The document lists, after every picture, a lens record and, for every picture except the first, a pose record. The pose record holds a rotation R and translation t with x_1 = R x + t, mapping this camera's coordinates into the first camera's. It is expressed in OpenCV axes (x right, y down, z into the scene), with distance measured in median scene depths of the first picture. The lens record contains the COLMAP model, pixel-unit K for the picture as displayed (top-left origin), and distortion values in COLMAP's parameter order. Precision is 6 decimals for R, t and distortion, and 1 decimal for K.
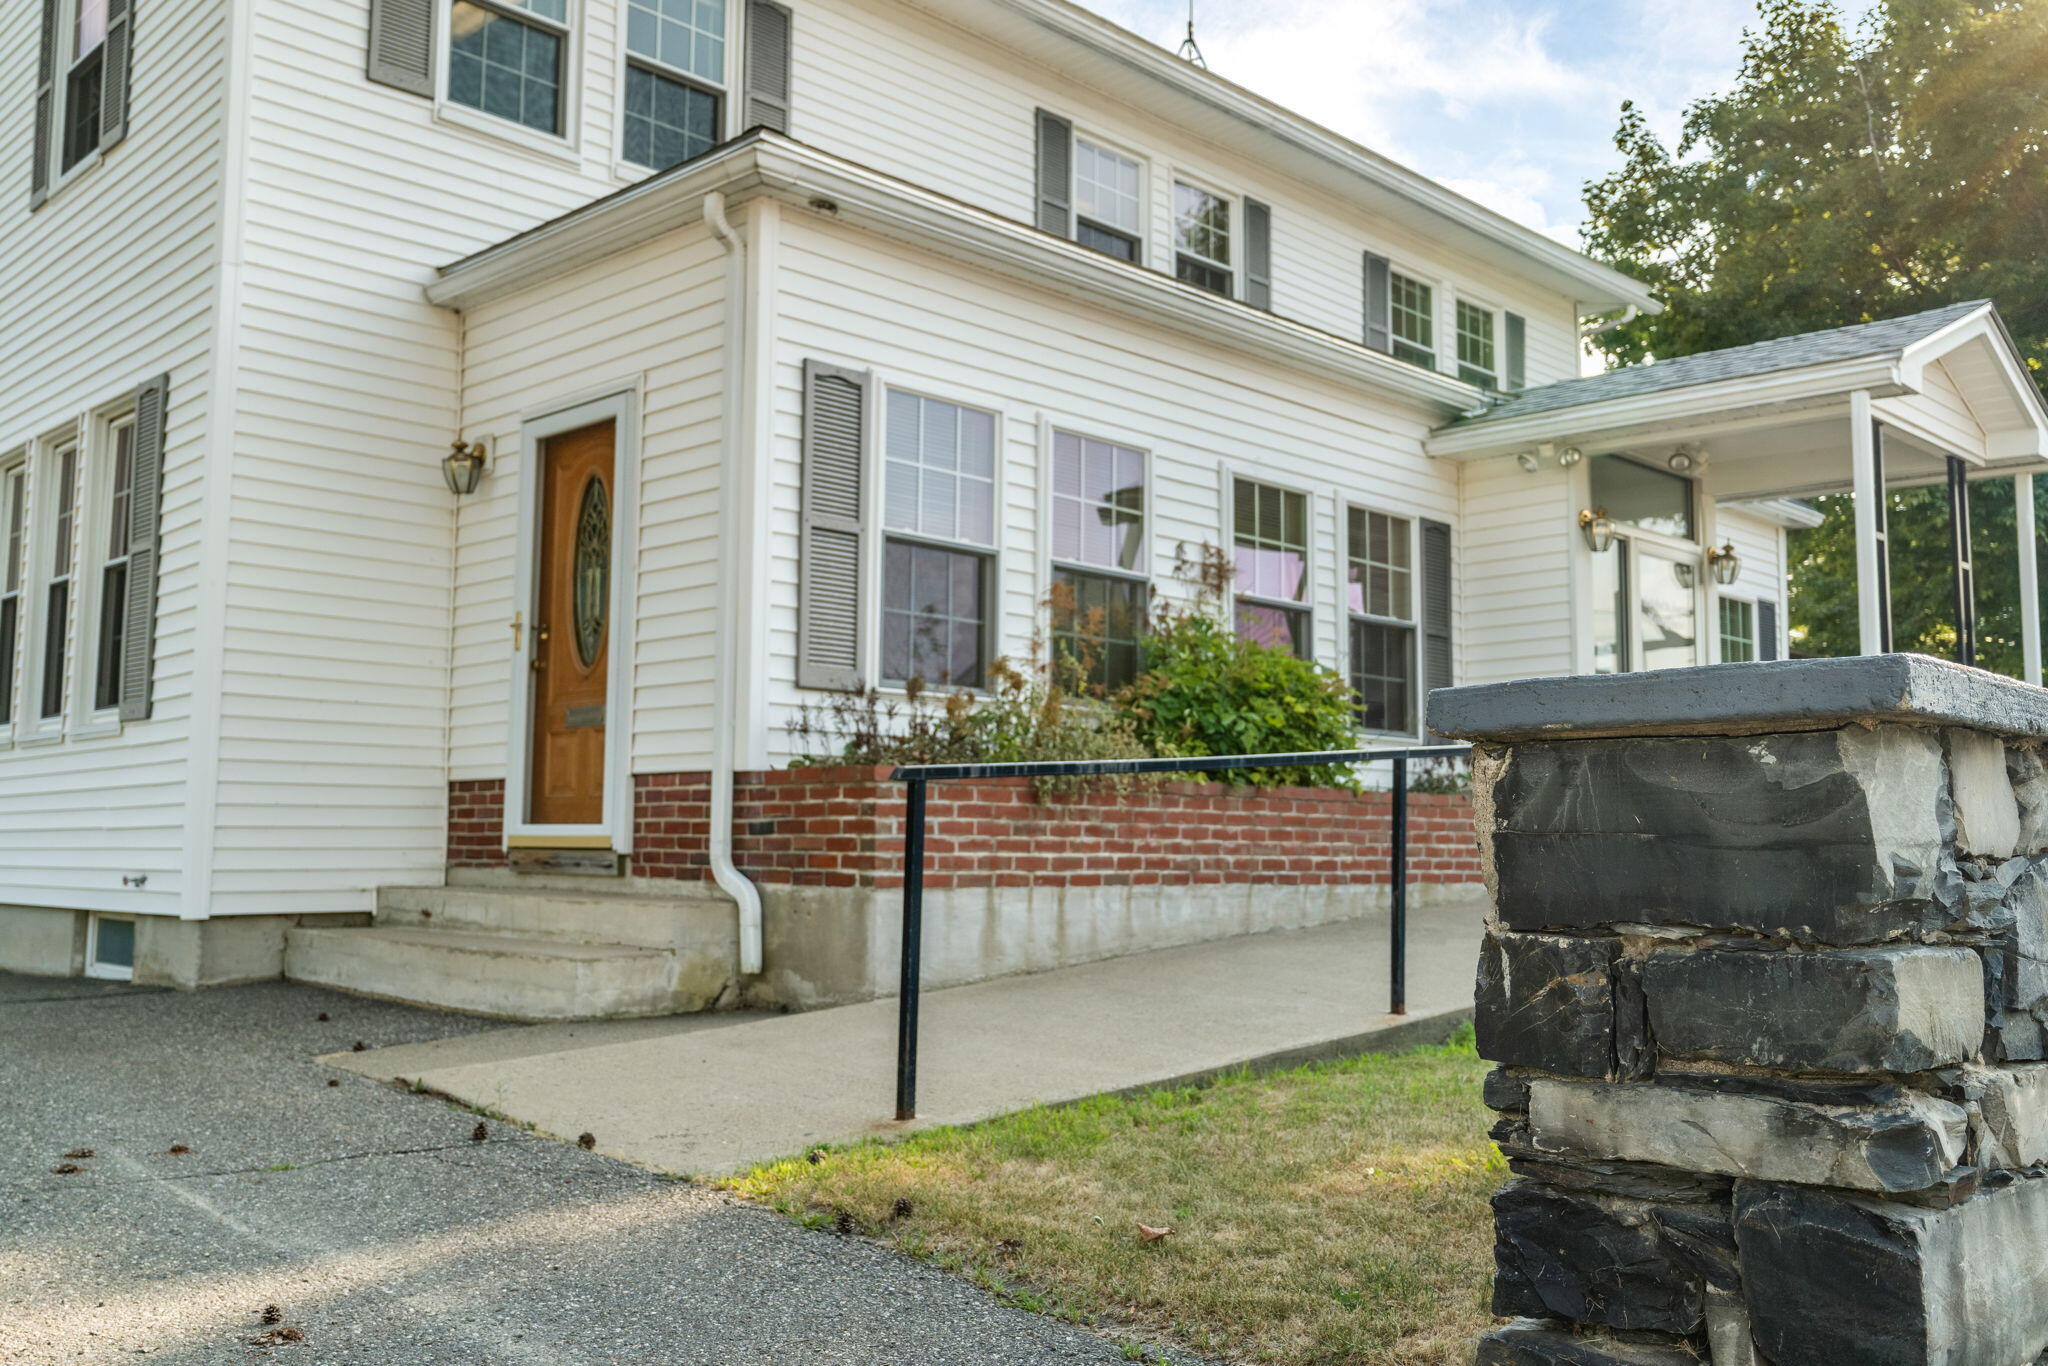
lens RADIAL K [[1737.2, 0, 1022.9], [0, 1737.2, 678.4], [0, 0, 1]] dist [0.002100, 0.003555]
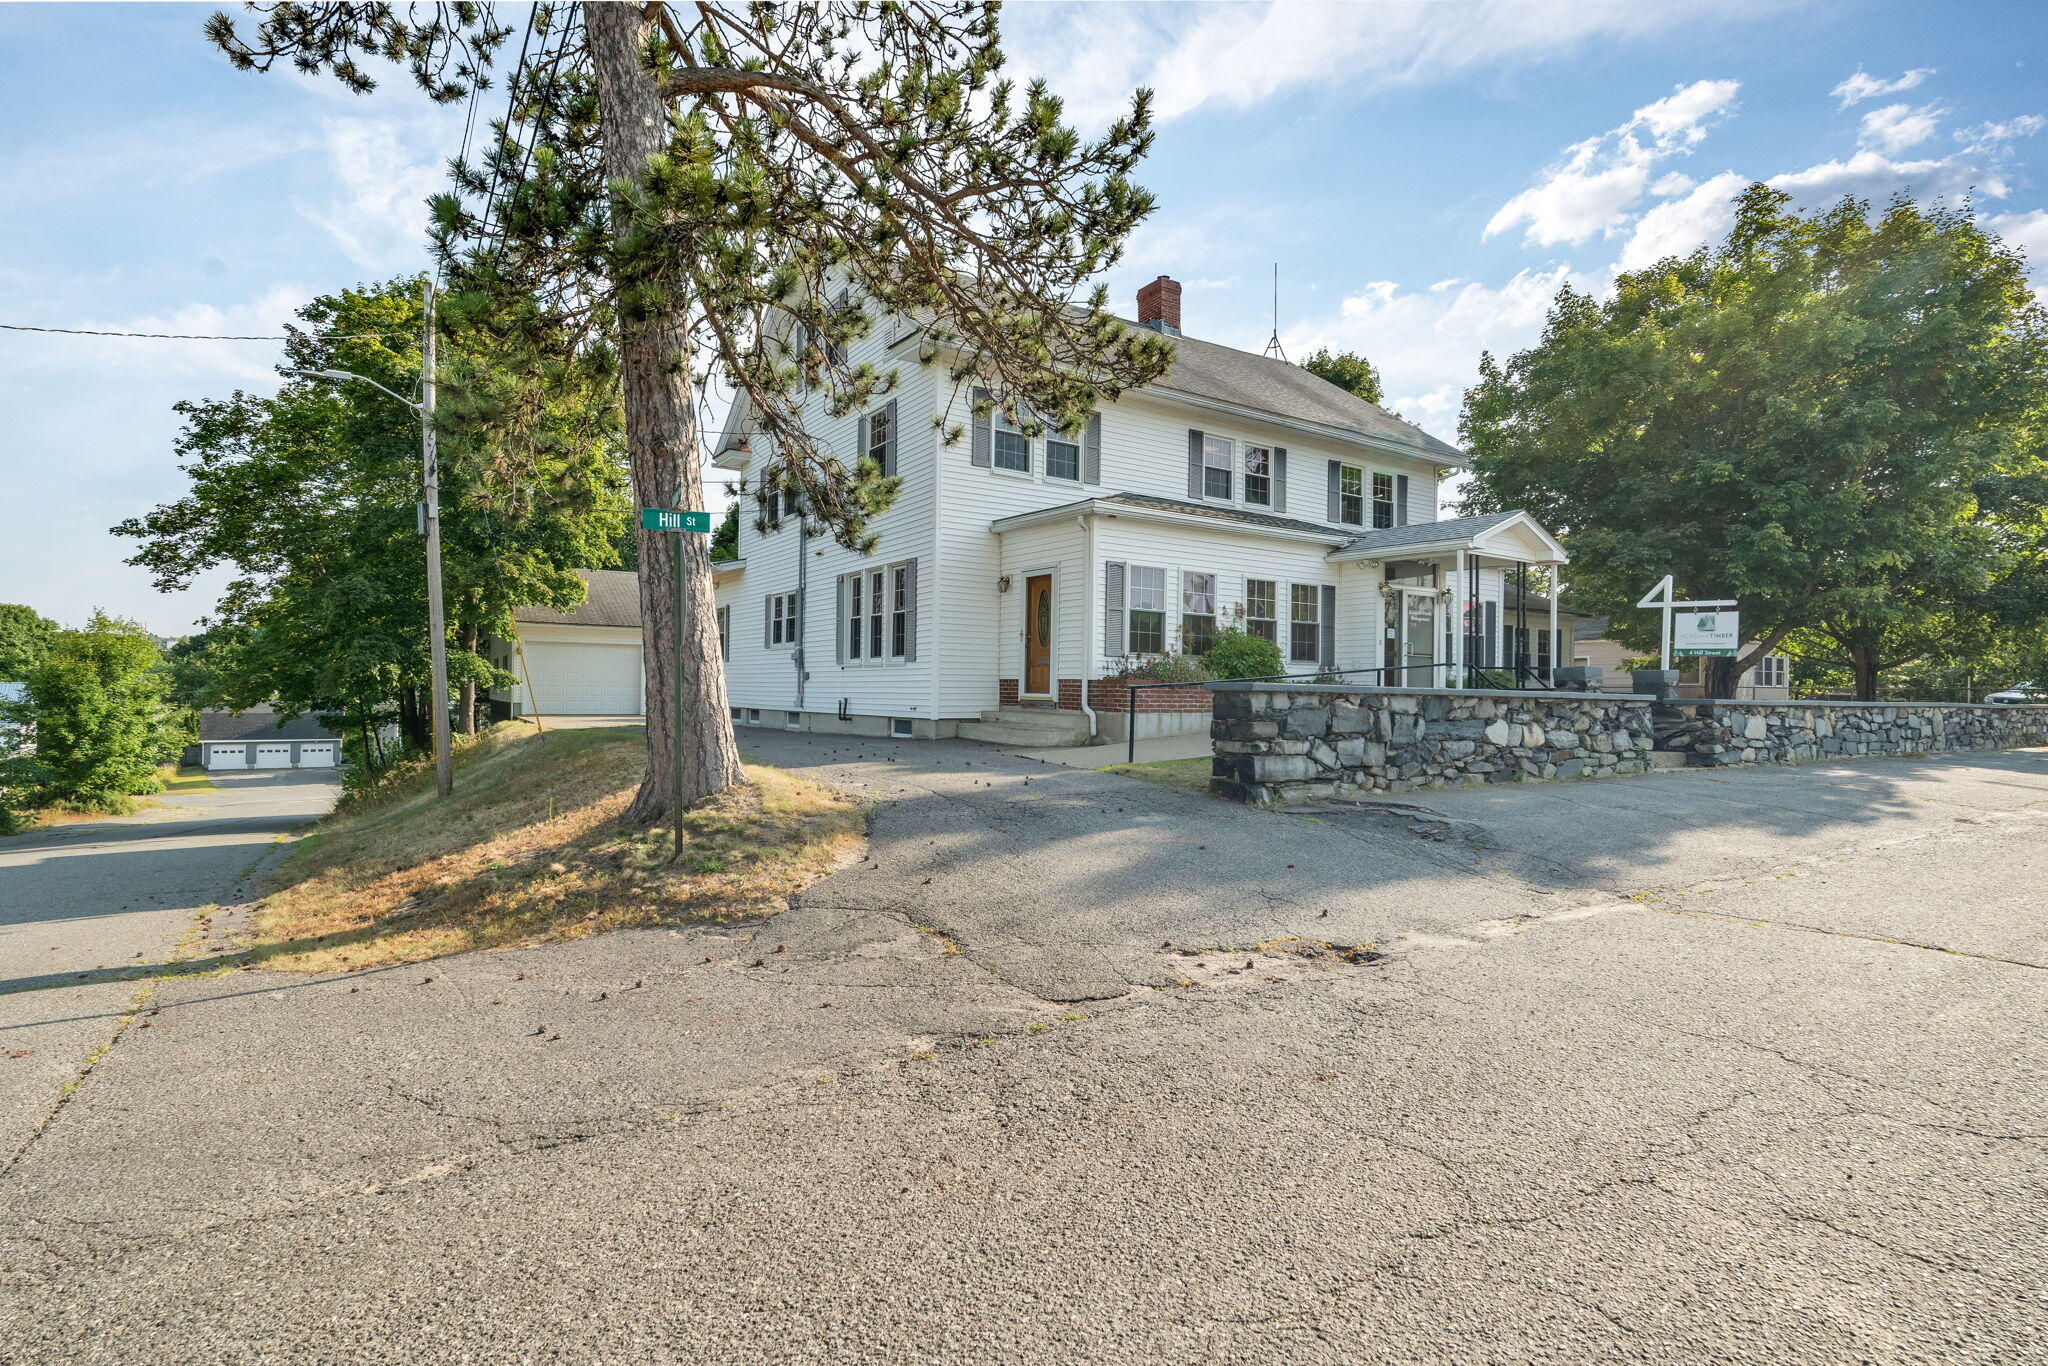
lens RADIAL K [[1003.5, 0, 1025.9], [0, 1003.5, 685.6], [0, 0, 1]] dist [-0.004559, -0.000215]
pose [[0.980144, 0.005124, -0.198220, 0.102920], [0.013194, 0.995765, 0.090984, -0.108416], [0.197846, -0.091792, 0.975926, -0.907173]]
